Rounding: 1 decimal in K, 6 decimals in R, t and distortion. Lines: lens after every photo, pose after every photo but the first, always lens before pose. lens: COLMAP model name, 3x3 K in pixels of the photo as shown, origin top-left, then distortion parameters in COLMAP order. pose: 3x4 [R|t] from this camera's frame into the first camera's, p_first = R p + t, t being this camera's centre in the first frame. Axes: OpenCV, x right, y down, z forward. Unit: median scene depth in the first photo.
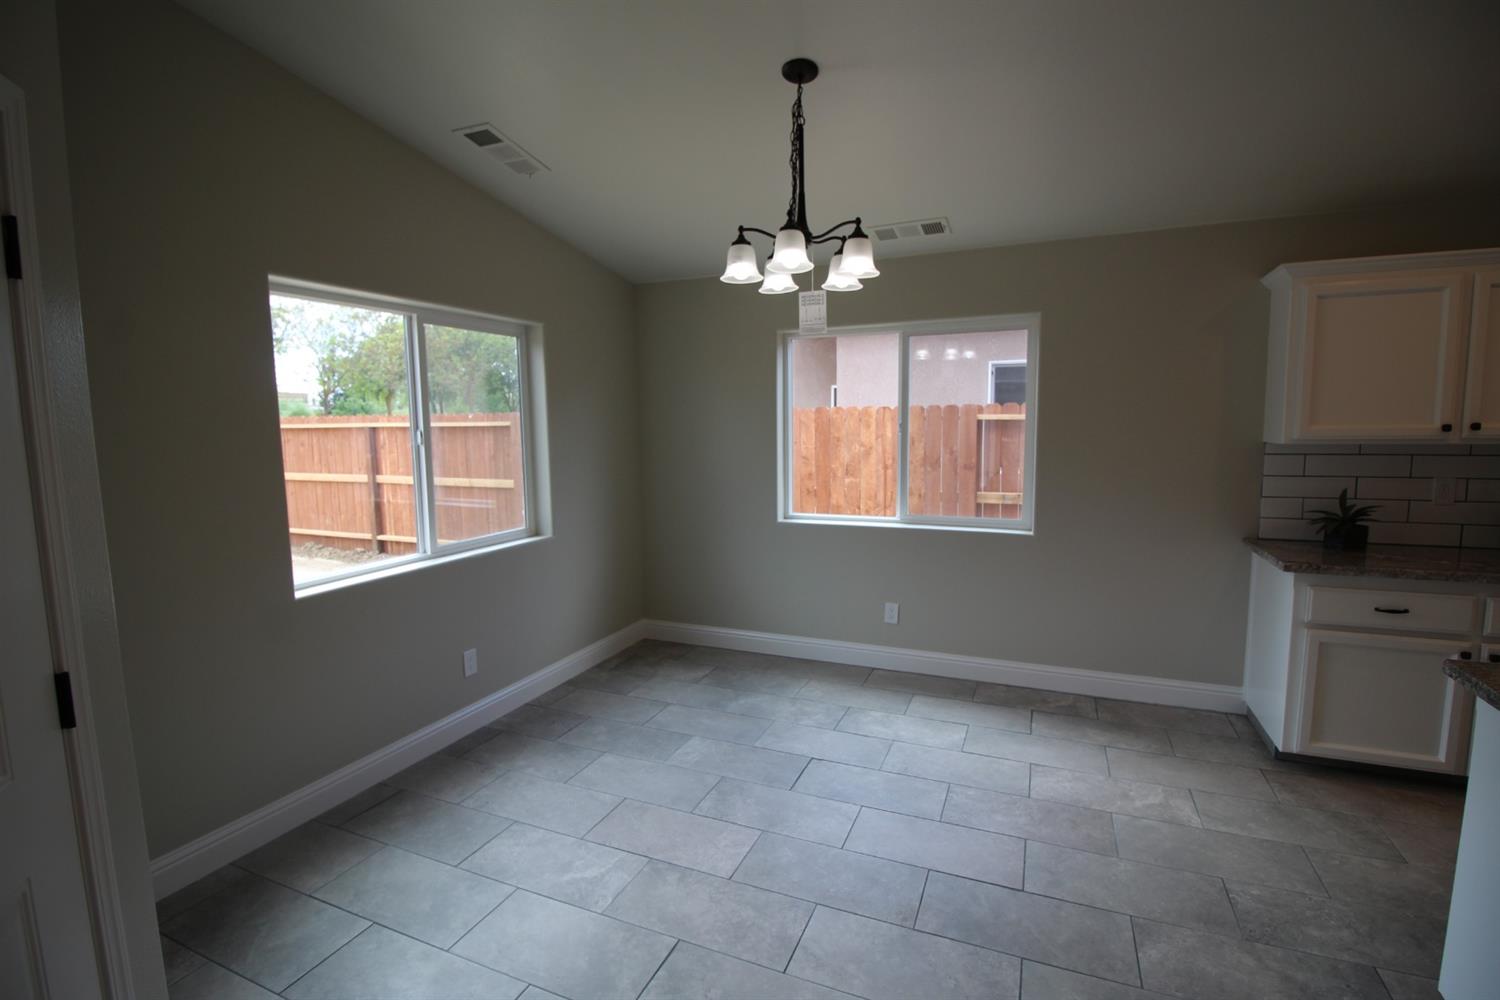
lens RADIAL K [[699.1, 0, 744.6], [0, 699.1, 497.4], [0, 0, 1]] dist [-0.000187, -0.012229]
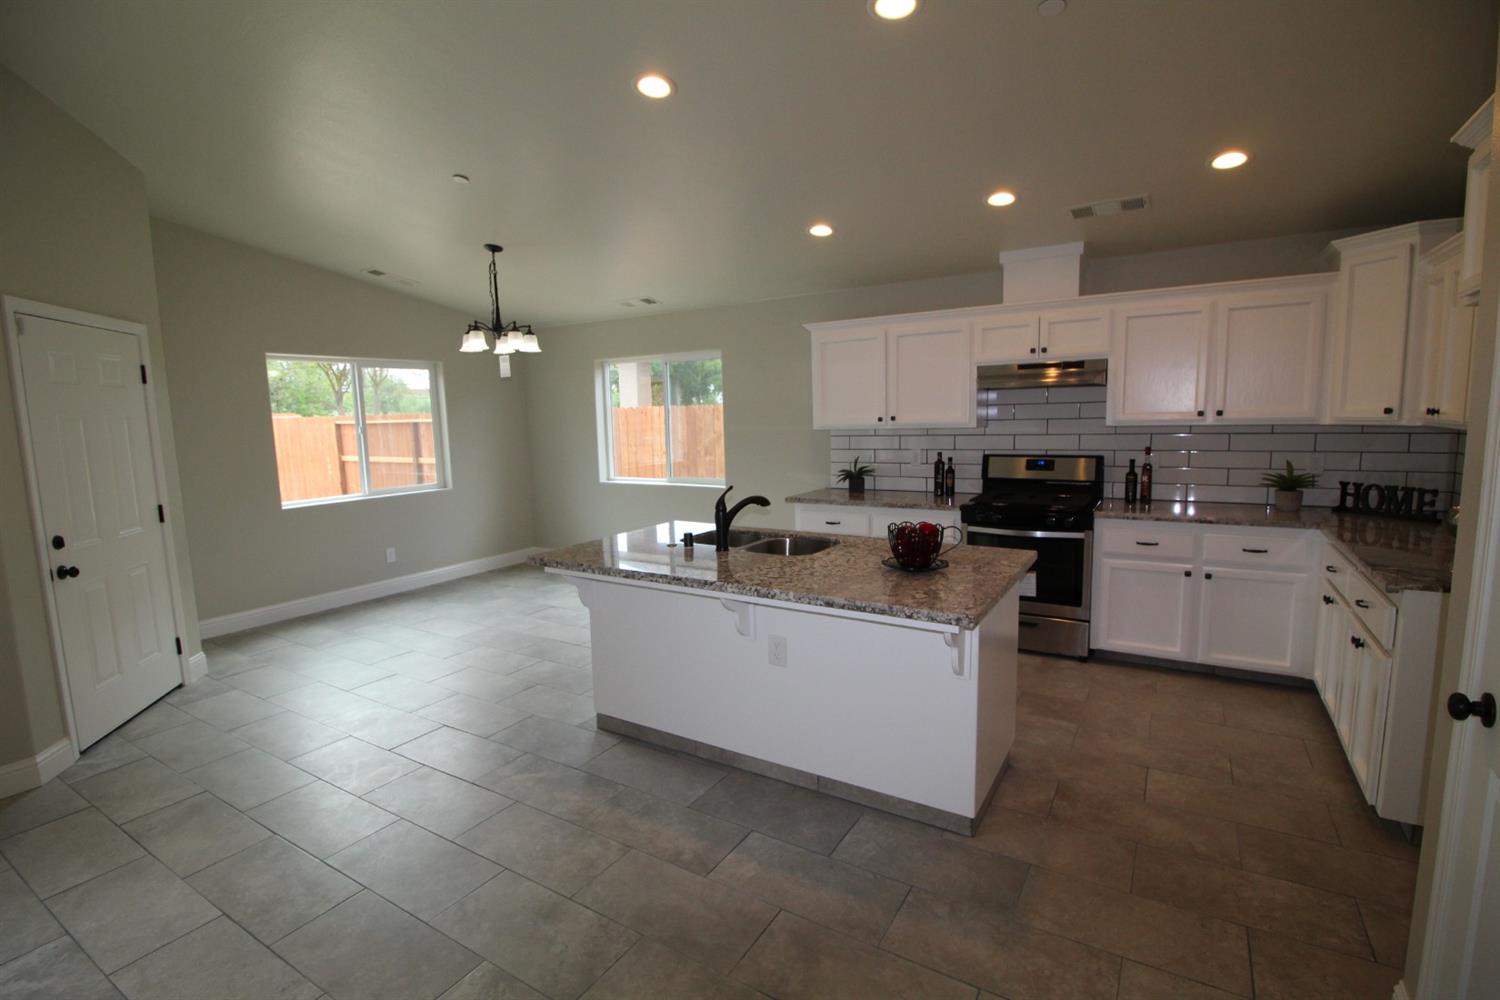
lens RADIAL K [[699.1, 0, 744.6], [0, 699.1, 497.4], [0, 0, 1]] dist [-0.000187, -0.012229]
pose [[0.989090, 0.007185, -0.147134, 0.813387], [-0.005103, 0.999881, 0.014526, 0.060752], [0.147221, -0.013617, 0.989010, -0.671682]]
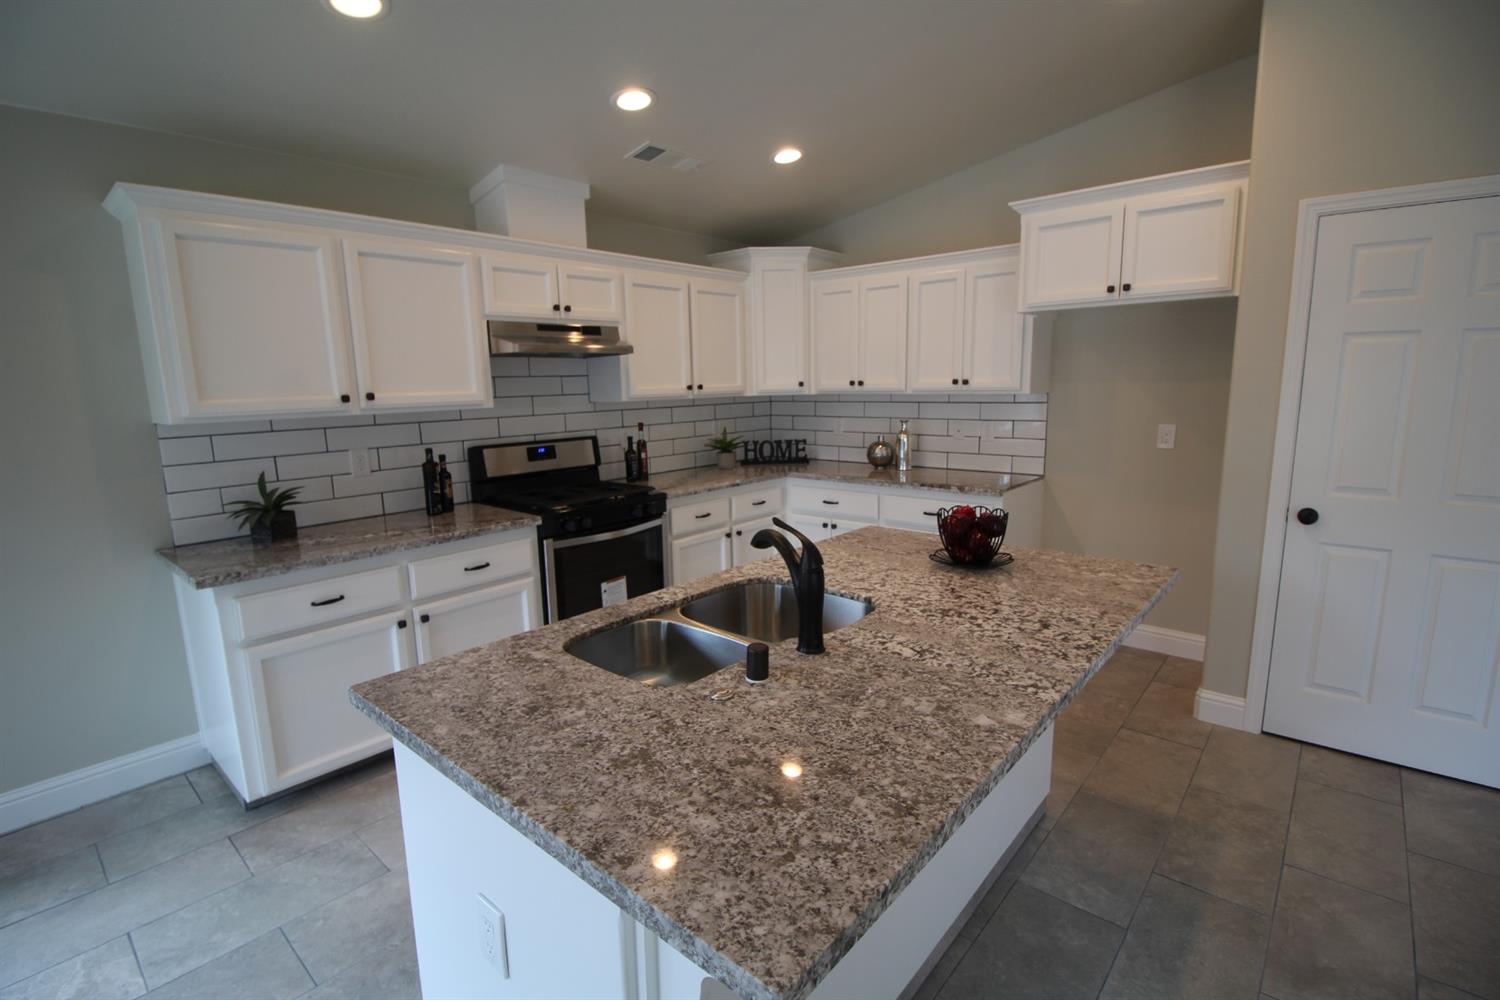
lens RADIAL K [[690.3, 0, 750.0], [0, 690.3, 500.0], [0, 0, 1]] dist [0.000922, -0.011484]
pose [[0.298782, -0.154728, 0.941694, 0.223163], [0.120102, 0.985020, 0.123740, -0.010741], [-0.946734, 0.076128, 0.312890, 0.150667]]
